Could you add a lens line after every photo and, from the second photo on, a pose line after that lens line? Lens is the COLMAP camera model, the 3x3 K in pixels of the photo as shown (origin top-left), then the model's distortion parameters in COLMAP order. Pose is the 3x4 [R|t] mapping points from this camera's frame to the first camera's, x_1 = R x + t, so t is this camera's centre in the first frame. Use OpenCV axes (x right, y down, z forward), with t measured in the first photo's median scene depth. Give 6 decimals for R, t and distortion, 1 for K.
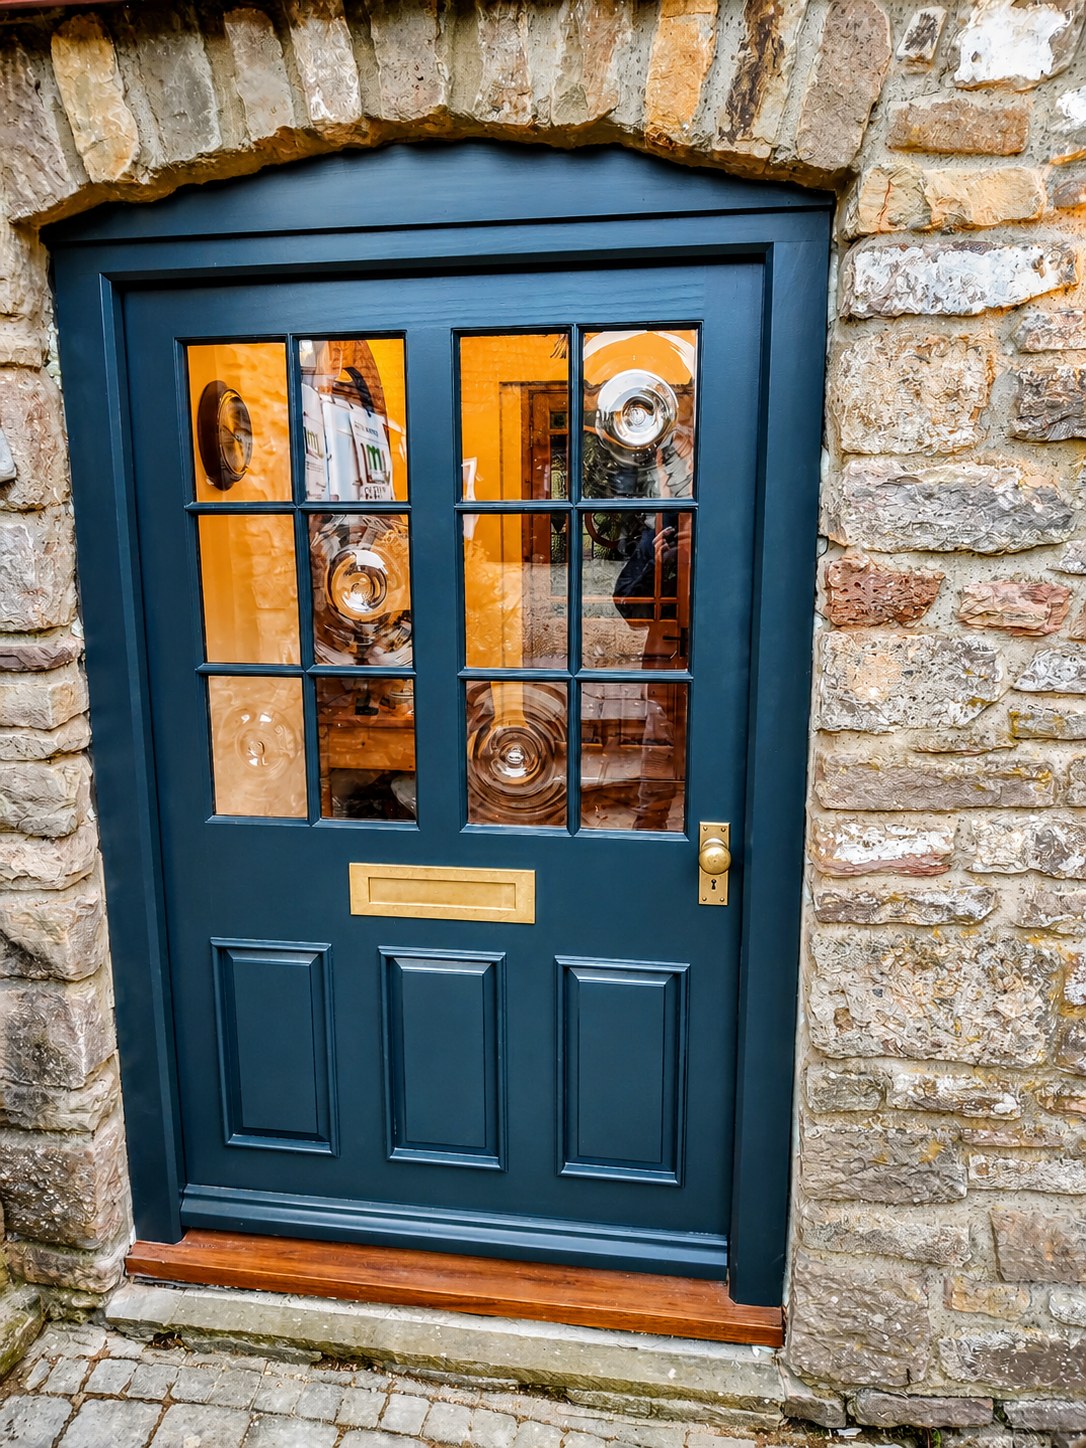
lens RADIAL K [[1137.5, 0, 471.9], [0, 1137.5, 733.9], [0, 0, 1]] dist [-0.008282, 0.009119]
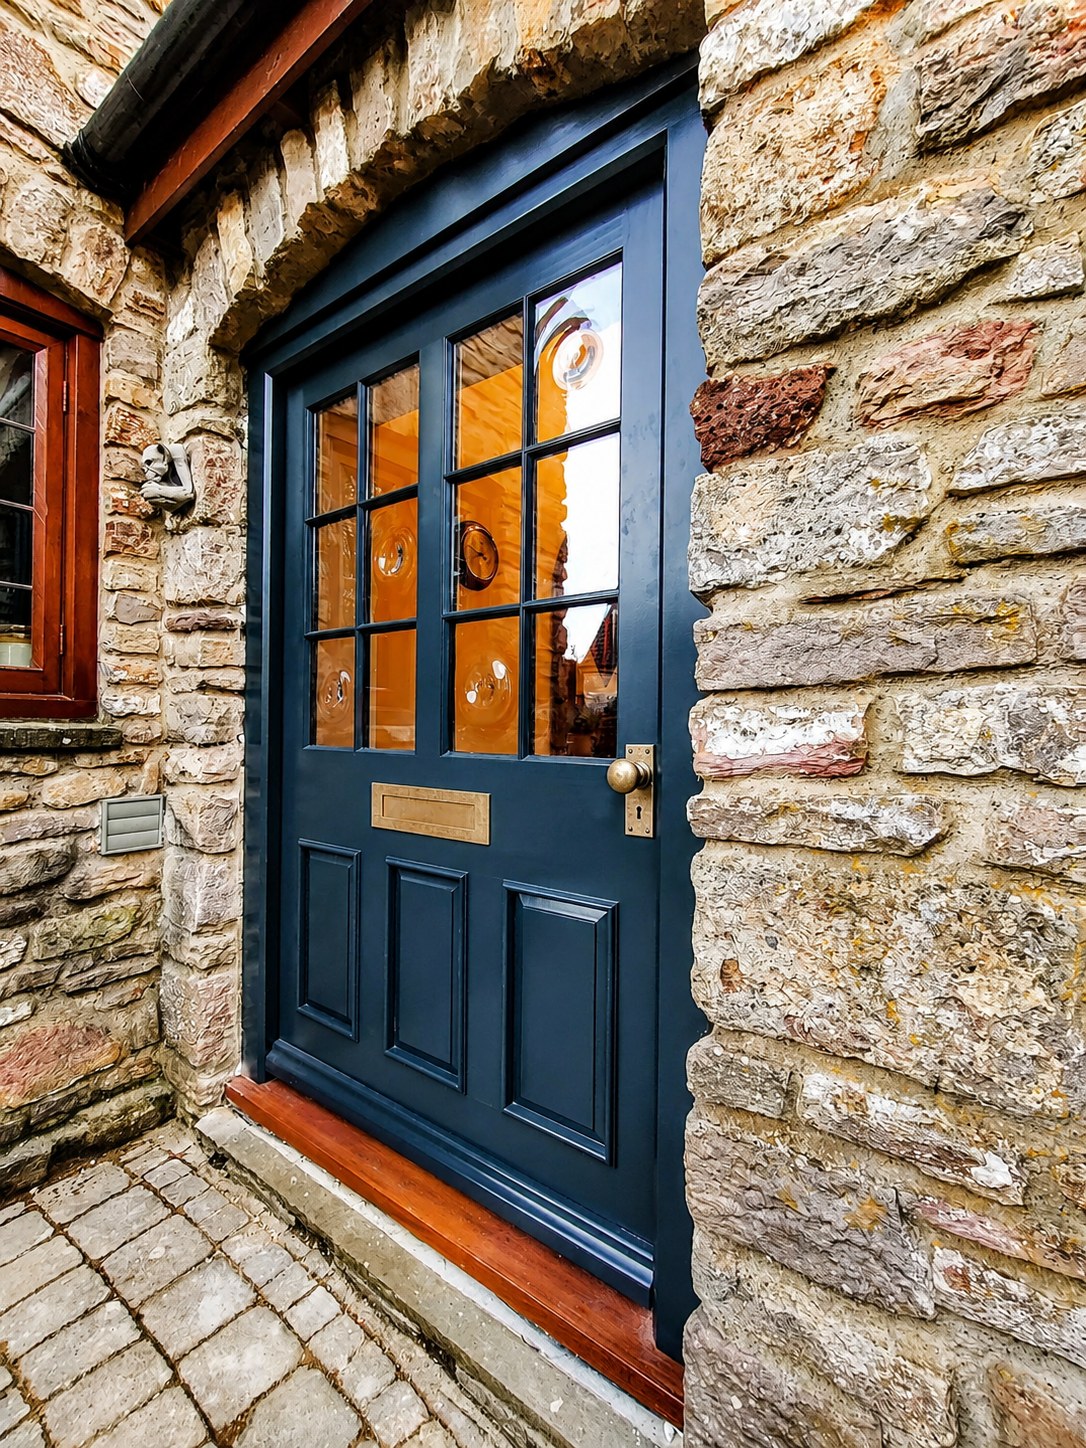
lens RADIAL K [[638.0, 0, 495.5], [0, 638.0, 726.8], [0, 0, 1]] dist [0.002514, 0.000501]
pose [[0.877179, 0.023689, -0.479578, 0.400523], [-0.121049, 0.977433, -0.173126, 0.187042], [0.464654, 0.209915, 0.860251, 0.537401]]
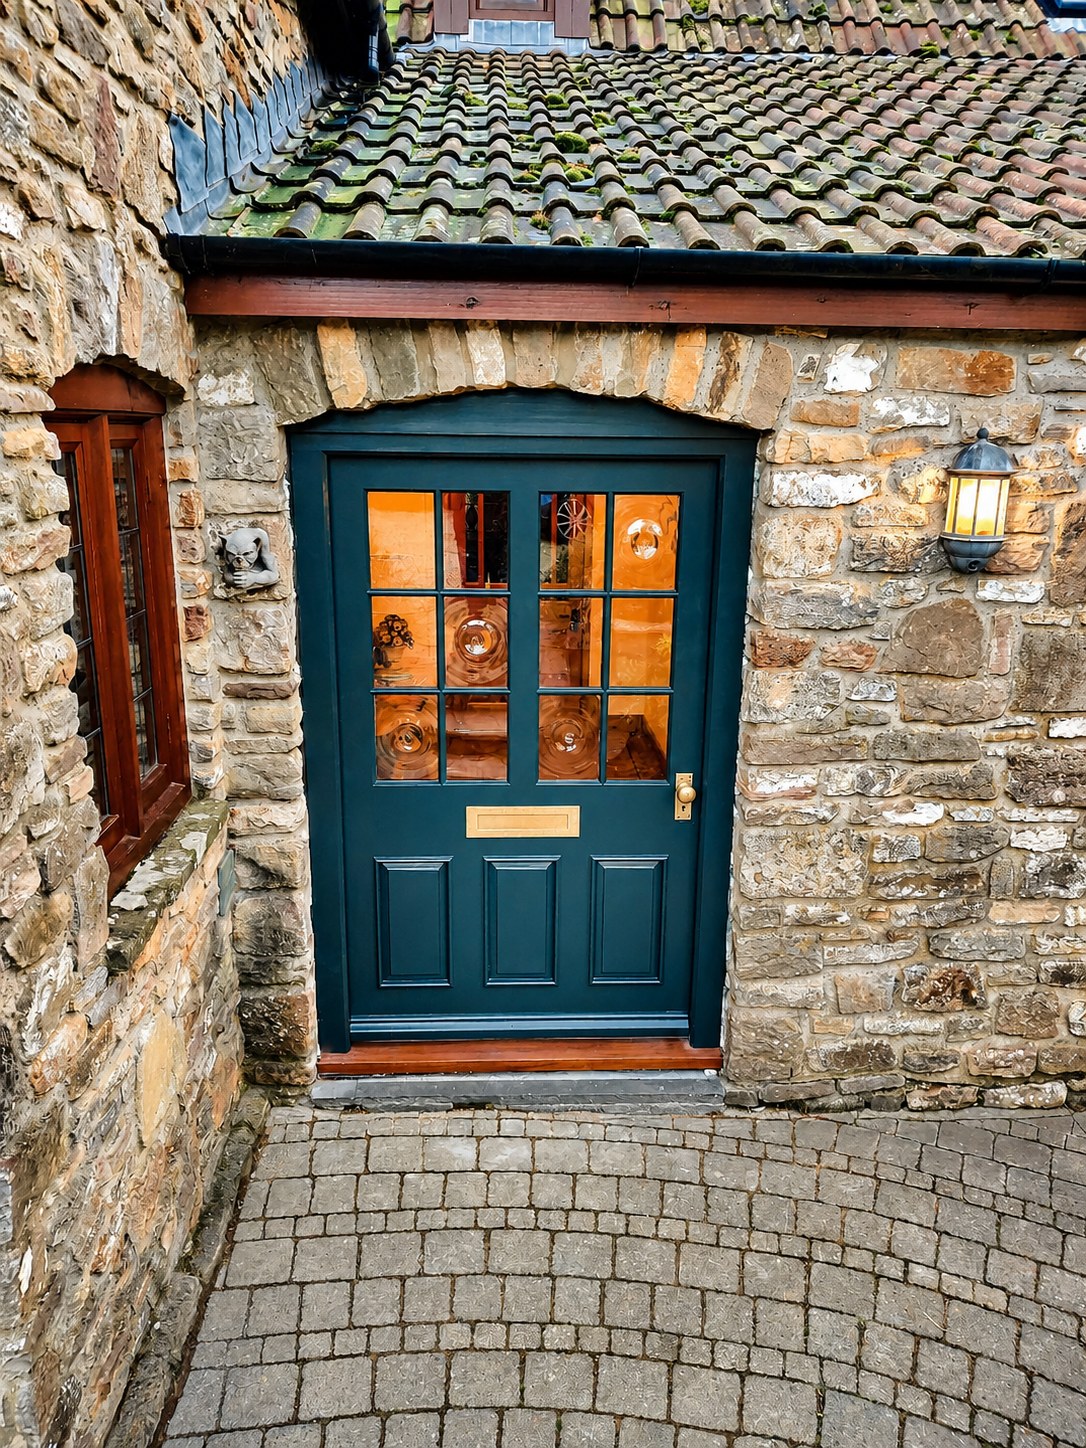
lens RADIAL K [[1117.4, 0, 507.9], [0, 1117.4, 760.2], [0, 0, 1]] dist [0.061240, -0.083363]
pose [[0.980491, -0.040277, 0.192392, -0.421857], [0.025134, 0.996436, 0.080515, -0.096835], [-0.194949, -0.074109, 0.978010, -0.693520]]
